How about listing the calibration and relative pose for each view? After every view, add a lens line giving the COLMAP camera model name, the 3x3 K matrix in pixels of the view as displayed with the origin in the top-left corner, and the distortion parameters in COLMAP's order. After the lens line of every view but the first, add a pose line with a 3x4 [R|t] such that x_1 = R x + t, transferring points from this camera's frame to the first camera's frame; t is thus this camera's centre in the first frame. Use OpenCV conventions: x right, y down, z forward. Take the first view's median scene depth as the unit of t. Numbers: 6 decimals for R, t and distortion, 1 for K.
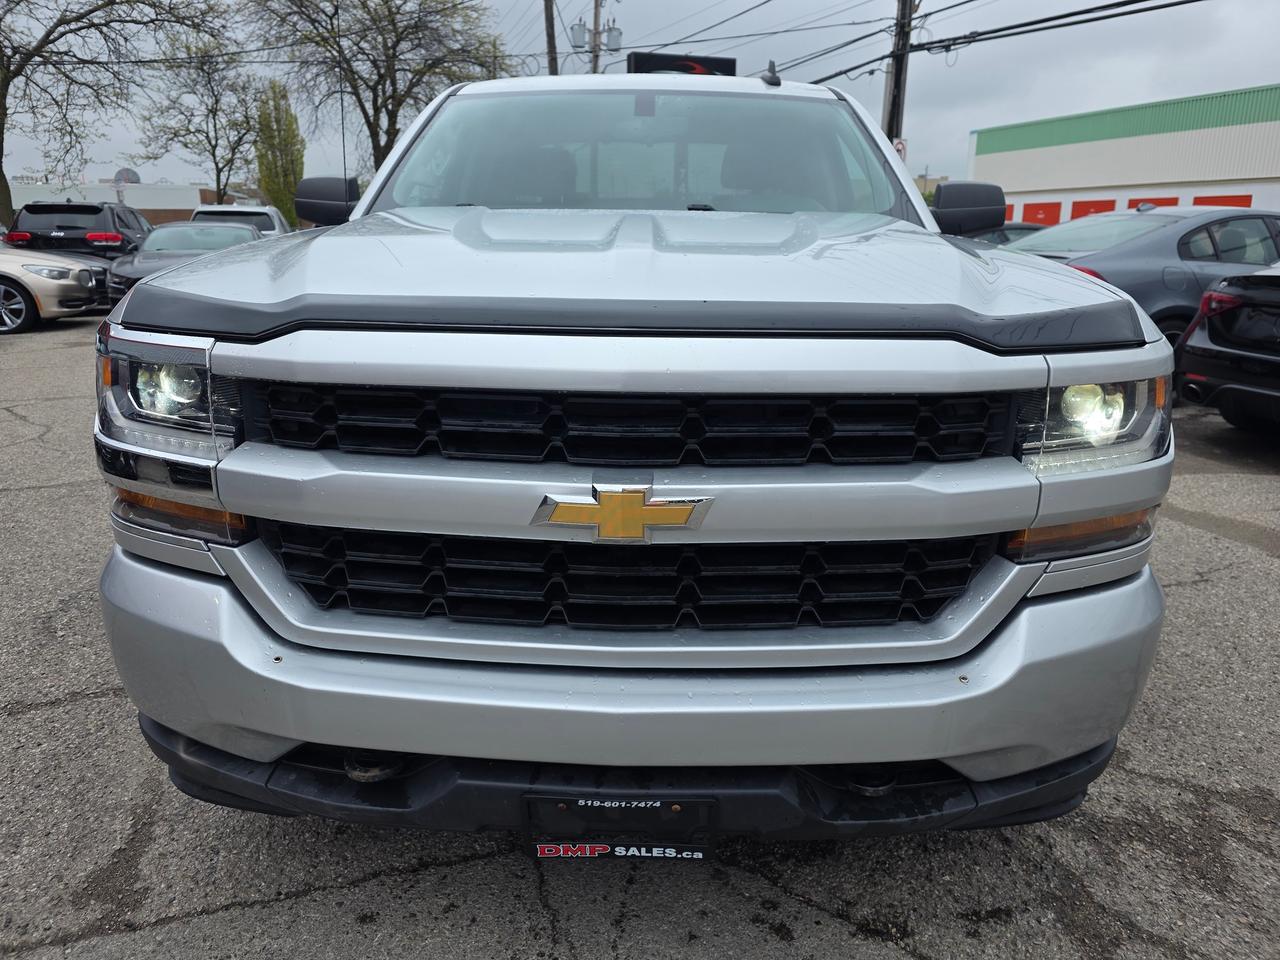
lens RADIAL K [[854.9, 0, 642.8], [0, 854.9, 467.3], [0, 0, 1]] dist [0.055828, -0.050729]
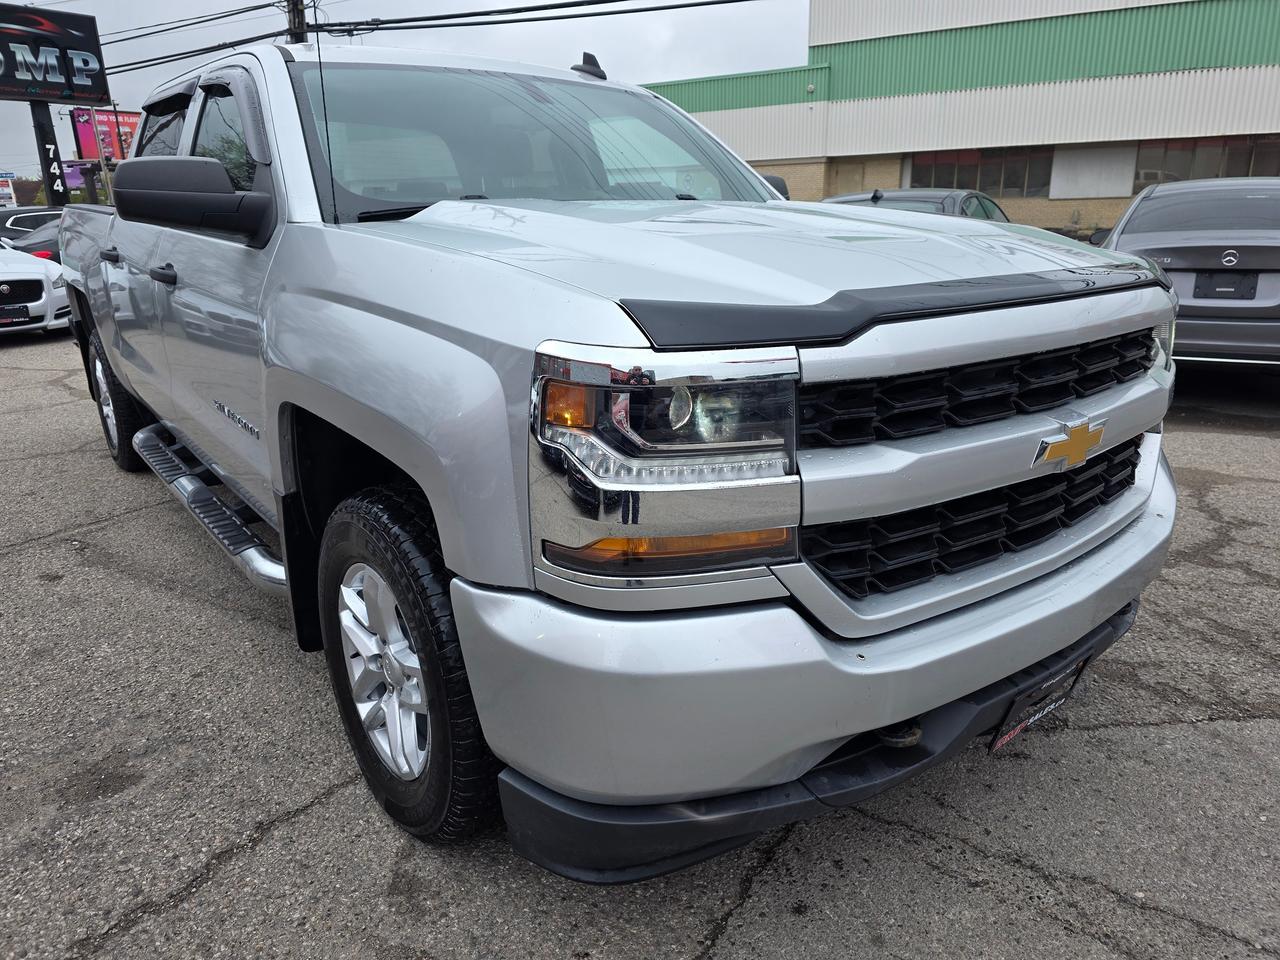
lens RADIAL K [[851.7, 0, 644.2], [0, 851.7, 474.7], [0, 0, 1]] dist [0.057172, -0.050666]
pose [[0.772053, -0.205117, 0.601549, -0.944589], [0.190412, 0.977663, 0.088983, -0.097932], [-0.606364, 0.045843, 0.793864, 0.282938]]
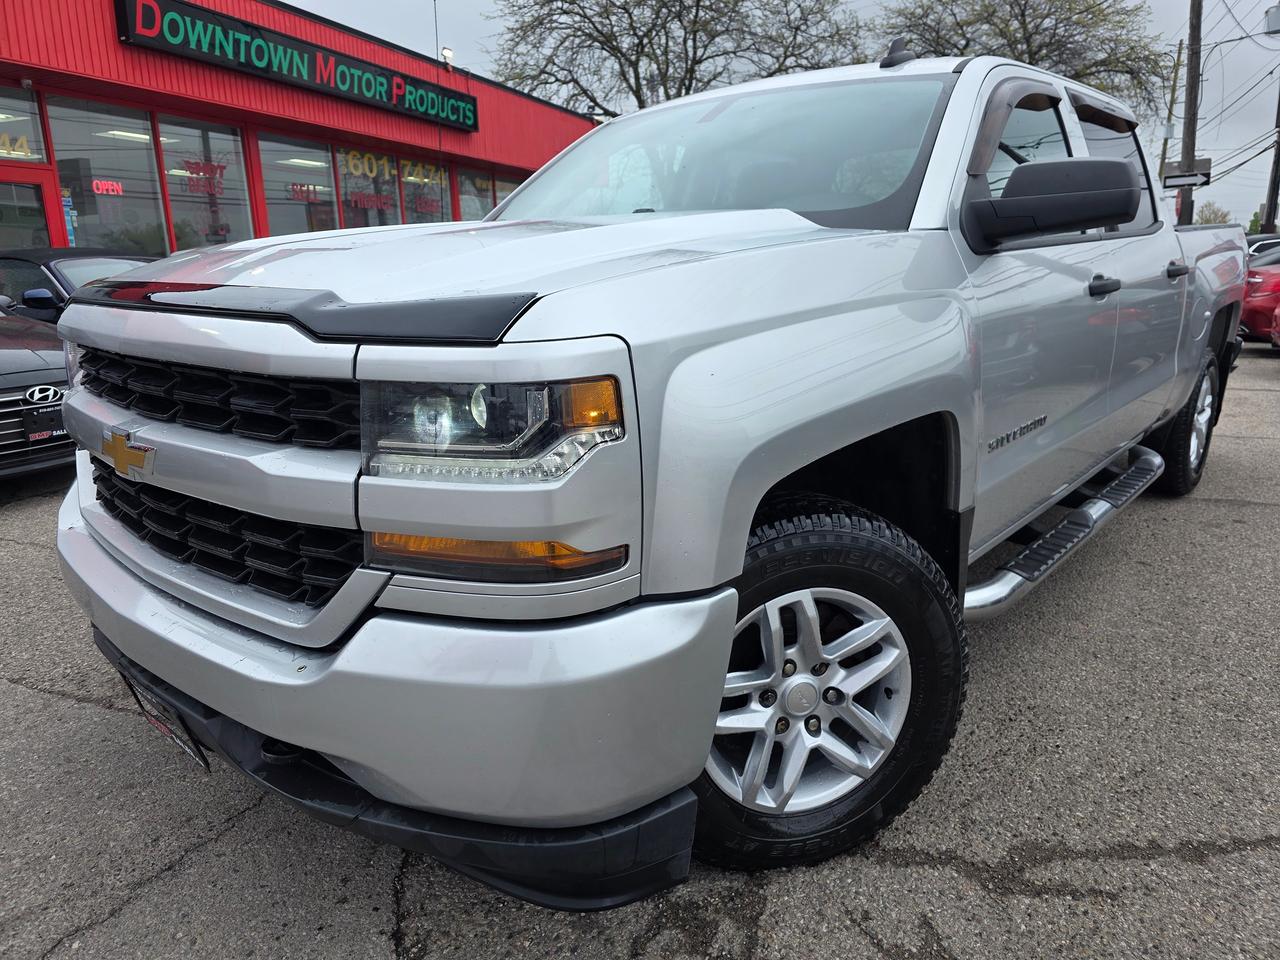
lens RADIAL K [[859.8, 0, 637.7], [0, 859.8, 471.2], [0, 0, 1]] dist [0.060216, -0.067950]
pose [[0.763217, 0.133712, -0.632155, 0.998237], [-0.153163, 0.987908, 0.024043, -0.047874], [0.627726, 0.078473, 0.774469, 0.360871]]
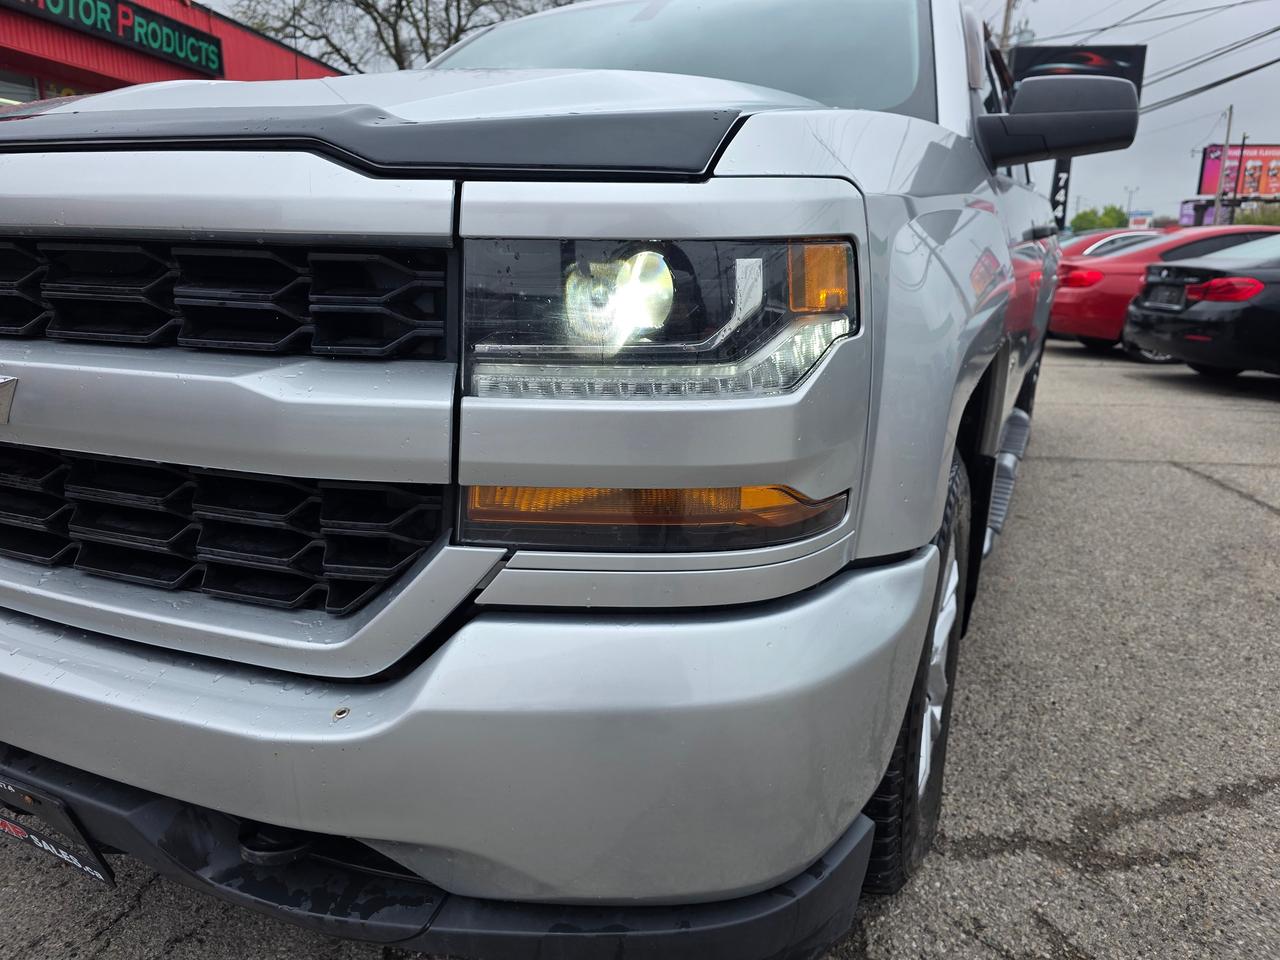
lens RADIAL K [[863.3, 0, 644.1], [0, 863.3, 477.7], [0, 0, 1]] dist [0.057561, -0.058891]
pose [[0.908821, 0.113452, -0.401464, 0.635239], [-0.120809, 0.992651, 0.007036, 0.036735], [0.399312, 0.042106, 0.915848, 0.400297]]
